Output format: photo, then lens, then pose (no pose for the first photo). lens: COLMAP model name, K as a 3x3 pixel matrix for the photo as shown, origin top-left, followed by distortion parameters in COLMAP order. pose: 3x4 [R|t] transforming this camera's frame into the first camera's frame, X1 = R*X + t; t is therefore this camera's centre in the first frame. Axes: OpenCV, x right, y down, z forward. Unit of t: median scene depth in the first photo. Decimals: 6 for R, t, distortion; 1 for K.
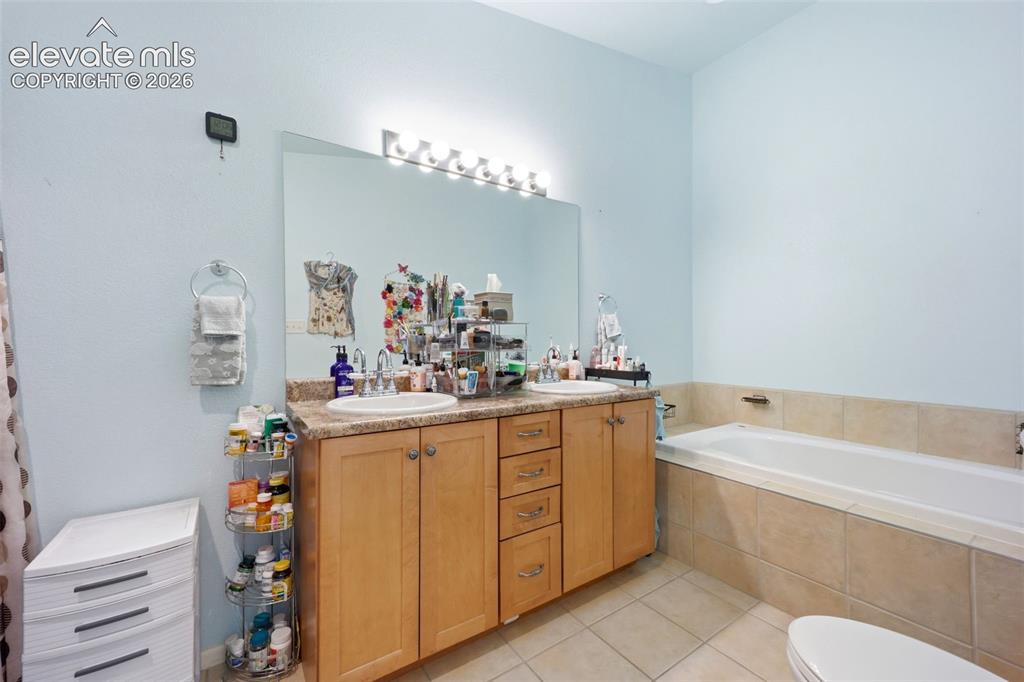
lens RADIAL K [[412.8, 0, 510.3], [0, 412.8, 342.2], [0, 0, 1]] dist [0.011366, -0.000355]
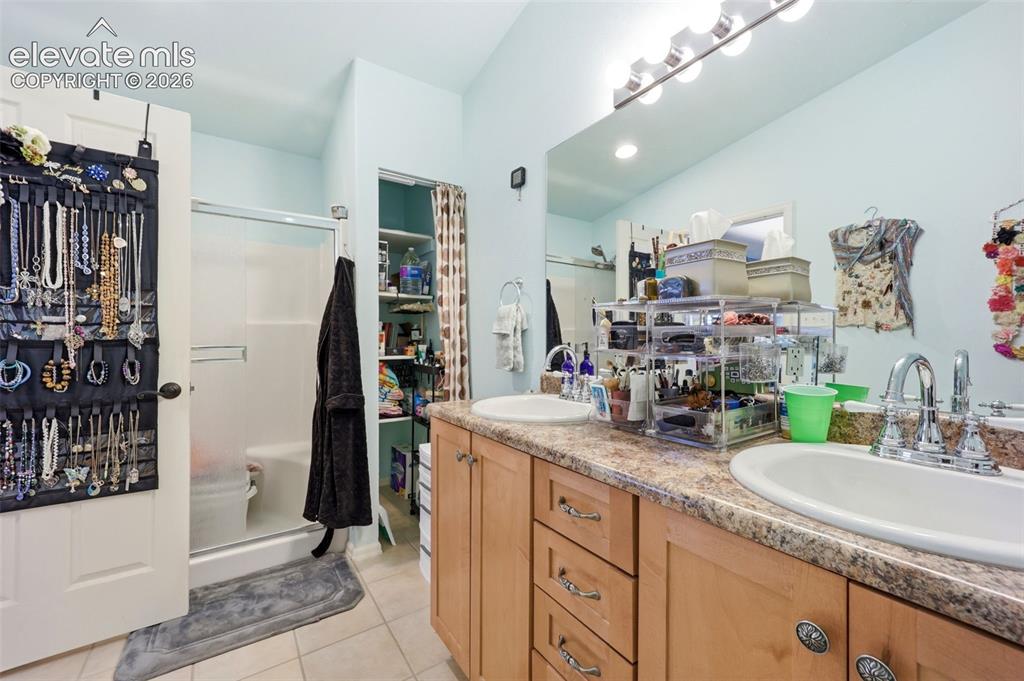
lens RADIAL K [[412.8, 0, 509.5], [0, 412.8, 337.2], [0, 0, 1]] dist [0.011366, -0.000355]
pose [[-0.013165, -0.002027, -0.999911, 0.265234], [-0.000127, 0.999998, -0.002025, -0.000309], [0.999913, 0.000100, -0.013165, 0.415313]]
